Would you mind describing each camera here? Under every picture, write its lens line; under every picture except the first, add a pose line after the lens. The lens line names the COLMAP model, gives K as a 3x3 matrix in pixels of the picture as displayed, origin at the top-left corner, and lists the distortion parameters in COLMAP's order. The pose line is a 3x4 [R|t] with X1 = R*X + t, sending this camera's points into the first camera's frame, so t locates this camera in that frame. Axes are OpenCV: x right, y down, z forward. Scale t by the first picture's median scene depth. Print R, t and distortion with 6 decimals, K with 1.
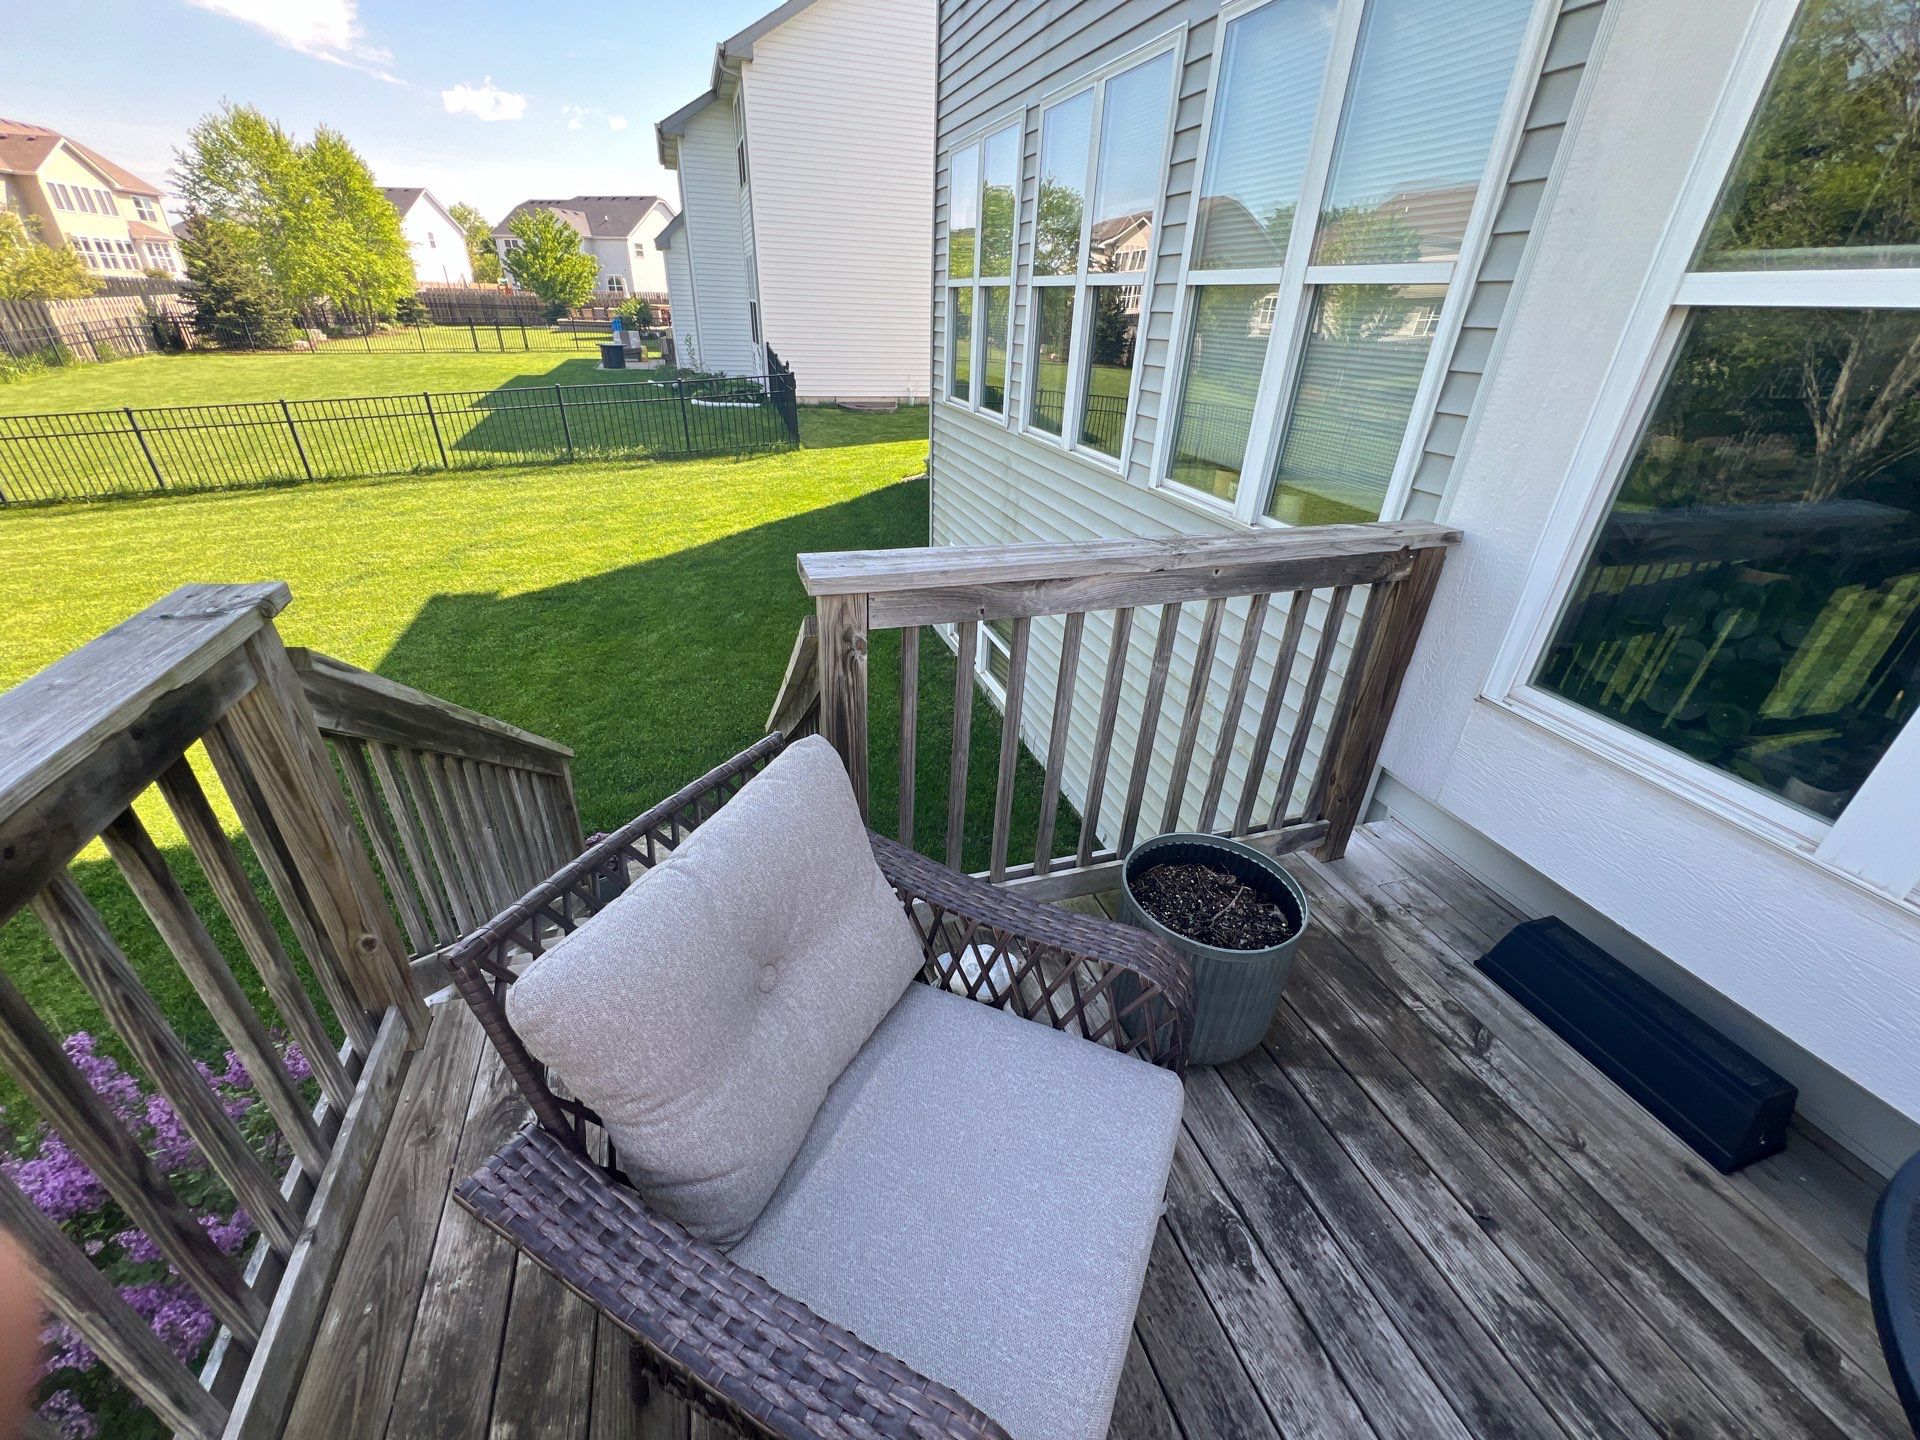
lens RADIAL K [[770.6, 0, 959.7], [0, 770.6, 727.1], [0, 0, 1]] dist [-0.002411, 0.000490]
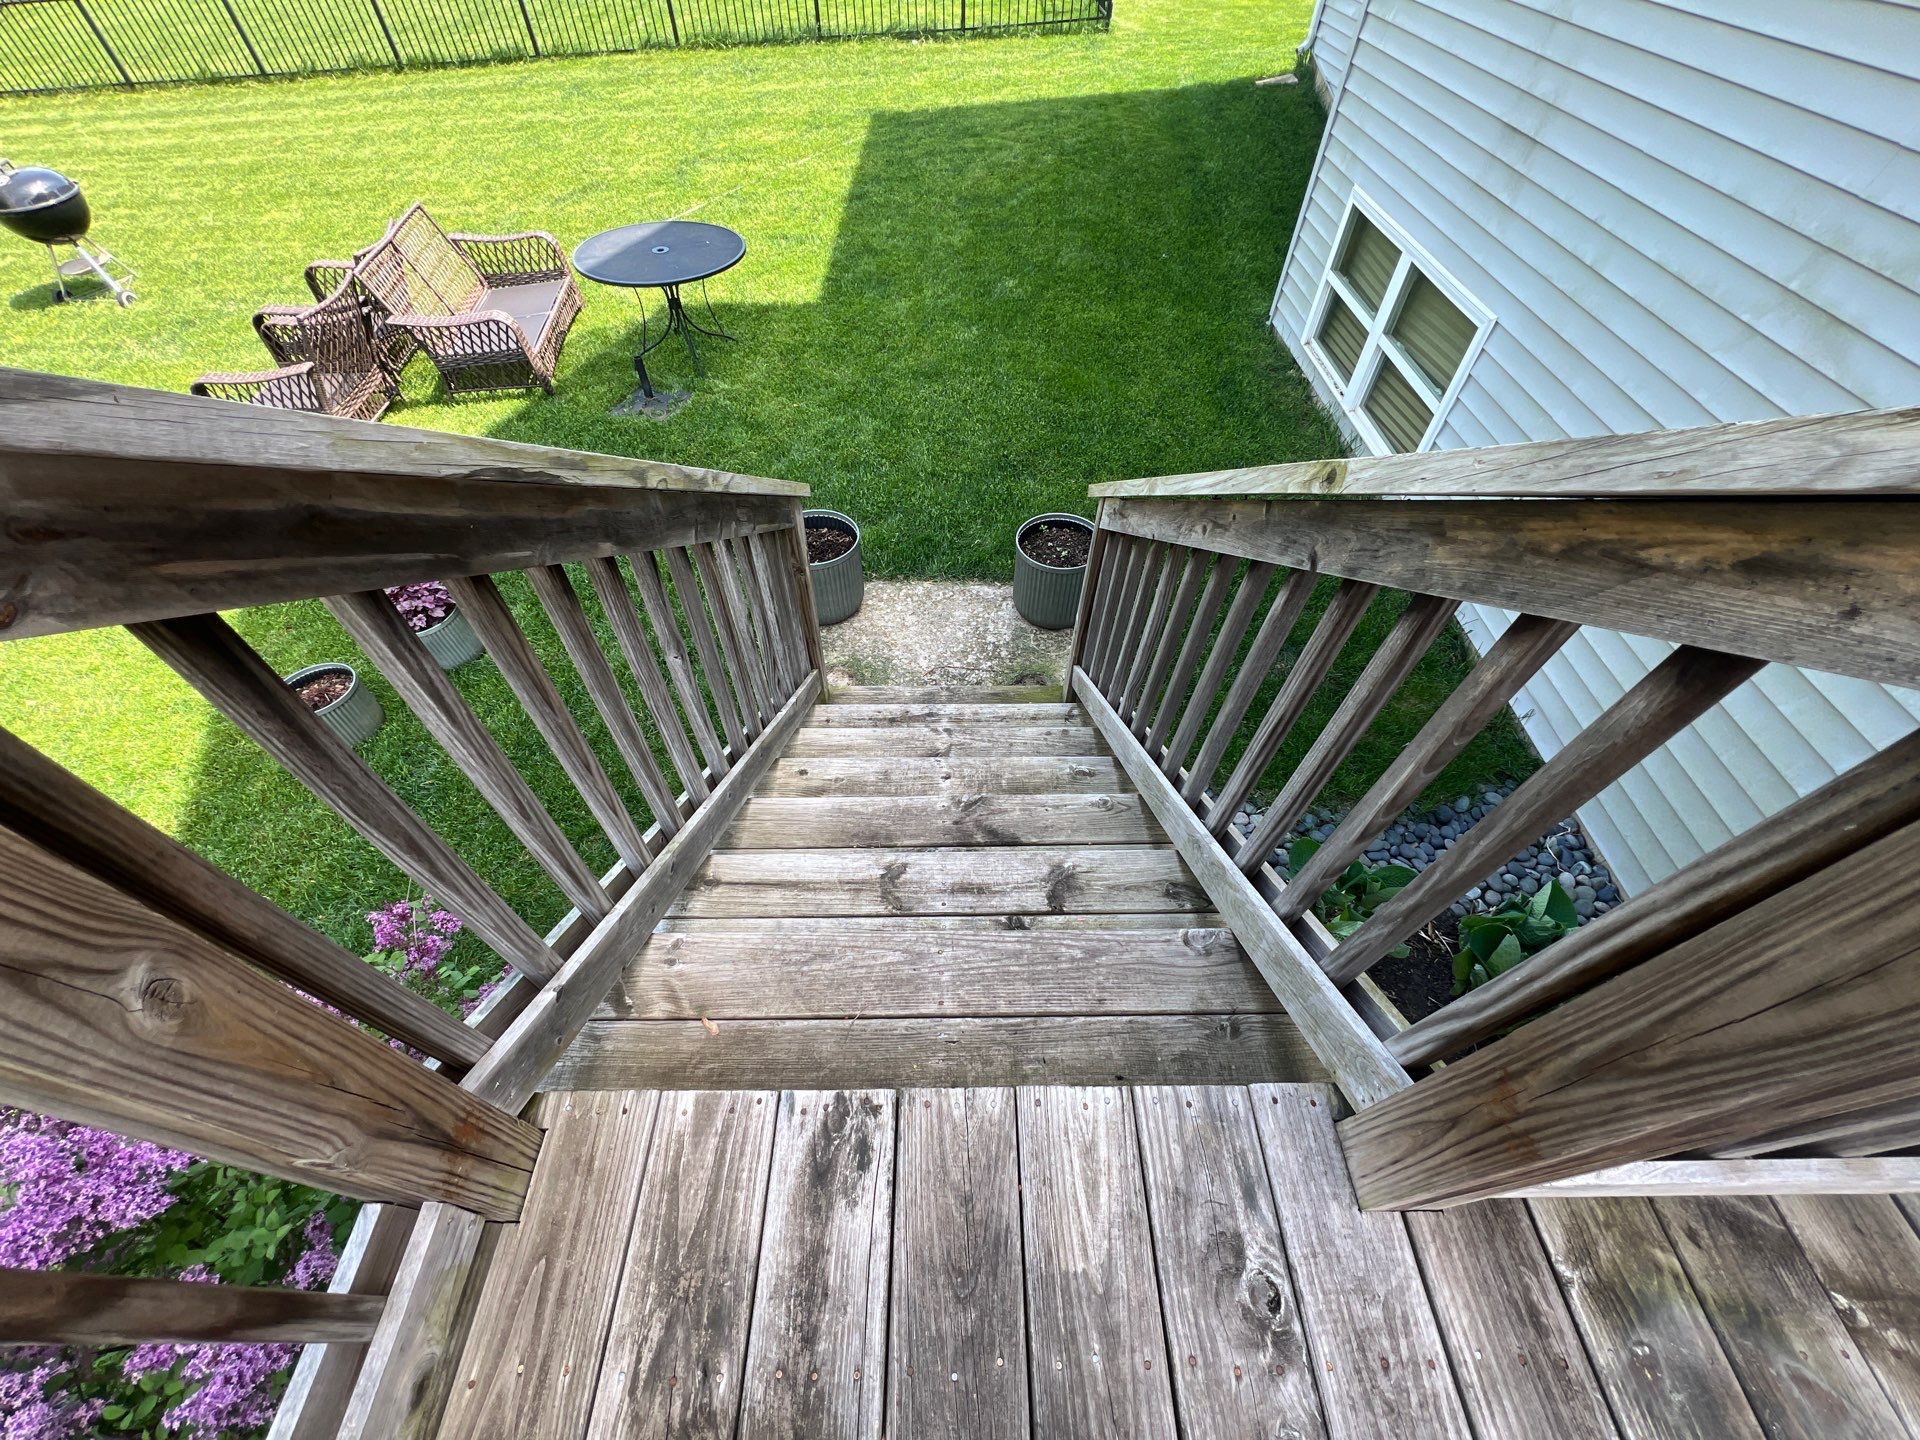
lens RADIAL K [[770.6, 0, 959.7], [0, 770.6, 727.1], [0, 0, 1]] dist [-0.002411, 0.000490]
pose [[0.954364, 0.213863, -0.208452, -0.065904], [-0.124717, 0.919617, 0.372491, -0.015044], [0.271358, -0.329495, 0.904322, 0.123286]]
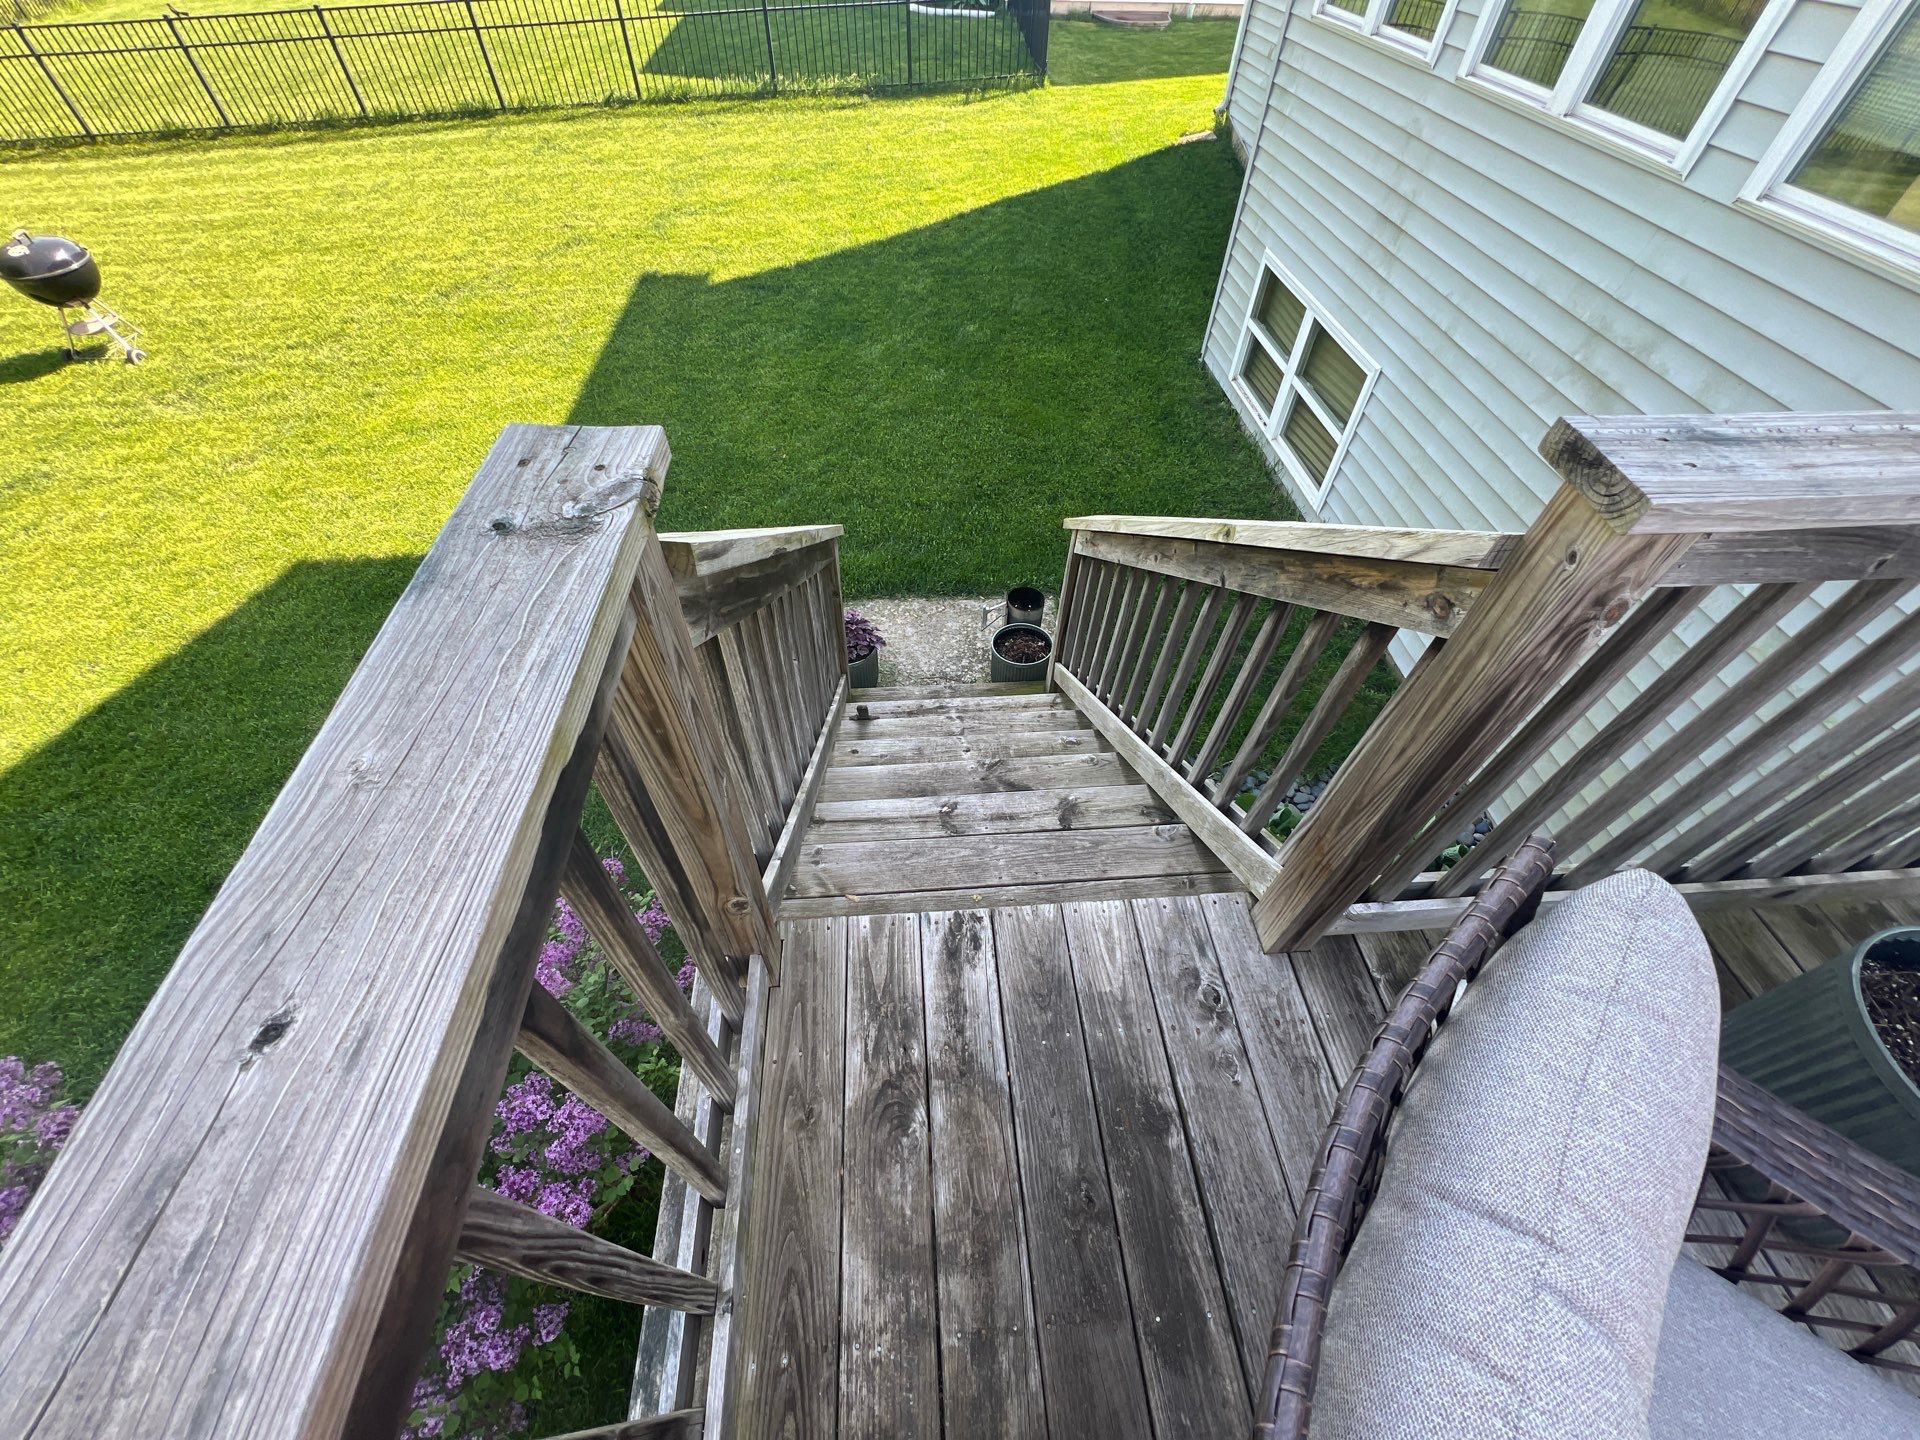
lens RADIAL K [[770.6, 0, 959.7], [0, 770.6, 727.1], [0, 0, 1]] dist [-0.002411, 0.000490]
pose [[0.972230, 0.168710, -0.162190, -0.070199], [-0.102671, 0.930270, 0.352216, -0.026293], [0.210303, -0.325783, 0.921758, 0.060799]]
